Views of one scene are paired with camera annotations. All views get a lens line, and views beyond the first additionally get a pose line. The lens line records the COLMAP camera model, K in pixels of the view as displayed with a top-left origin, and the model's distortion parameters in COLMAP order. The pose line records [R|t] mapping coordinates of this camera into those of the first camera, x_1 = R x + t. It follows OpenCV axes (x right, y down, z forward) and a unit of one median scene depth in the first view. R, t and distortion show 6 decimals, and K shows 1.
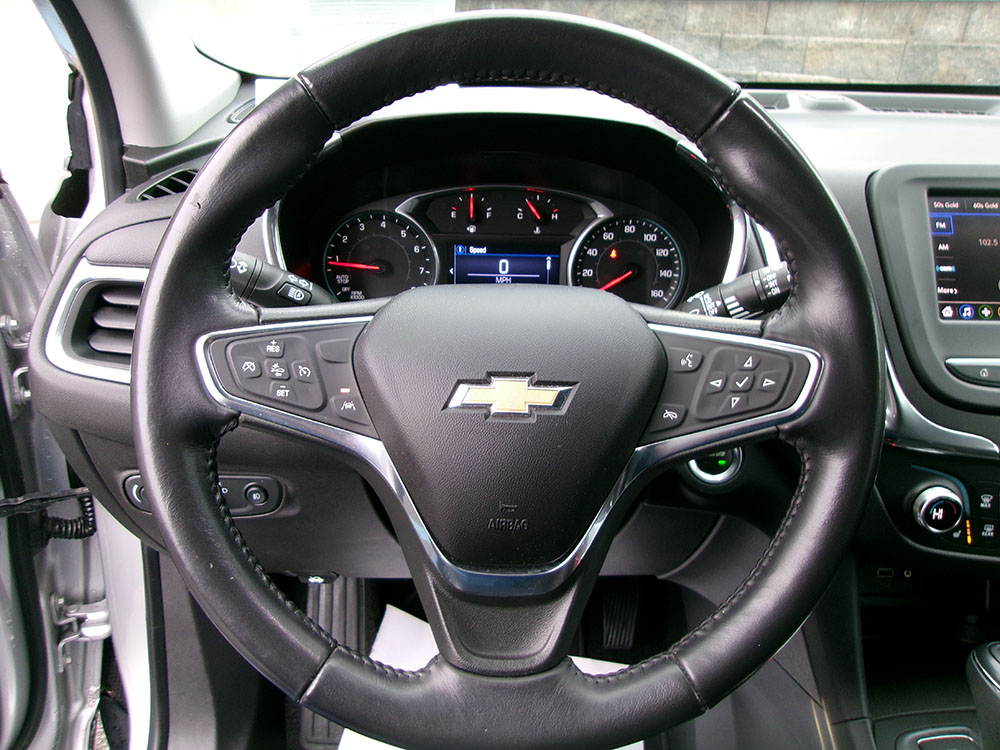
lens RADIAL K [[779.7, 0, 506.2], [0, 779.7, 382.8], [0, 0, 1]] dist [-0.016908, 0.039854]
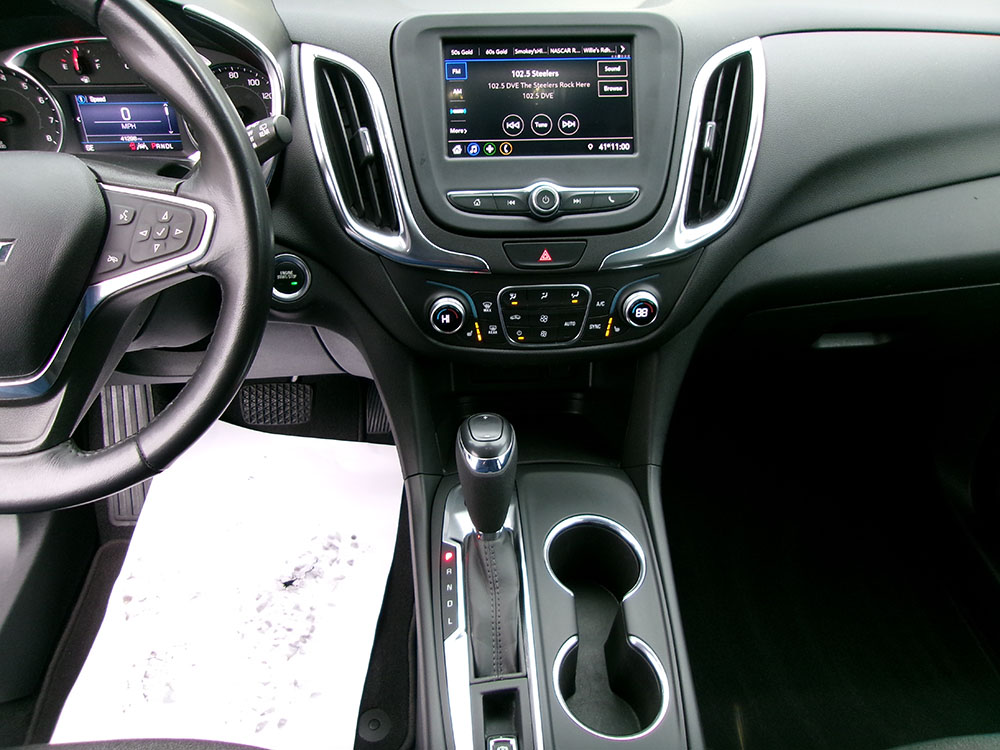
lens RADIAL K [[779.7, 0, 500.0], [0, 779.7, 369.4], [0, 0, 1]] dist [-0.016908, 0.039854]
pose [[0.998622, -0.044993, 0.027012, 0.585542], [0.037251, 0.970291, 0.239055, -0.048048], [-0.036966, -0.237719, 0.970630, -0.233608]]
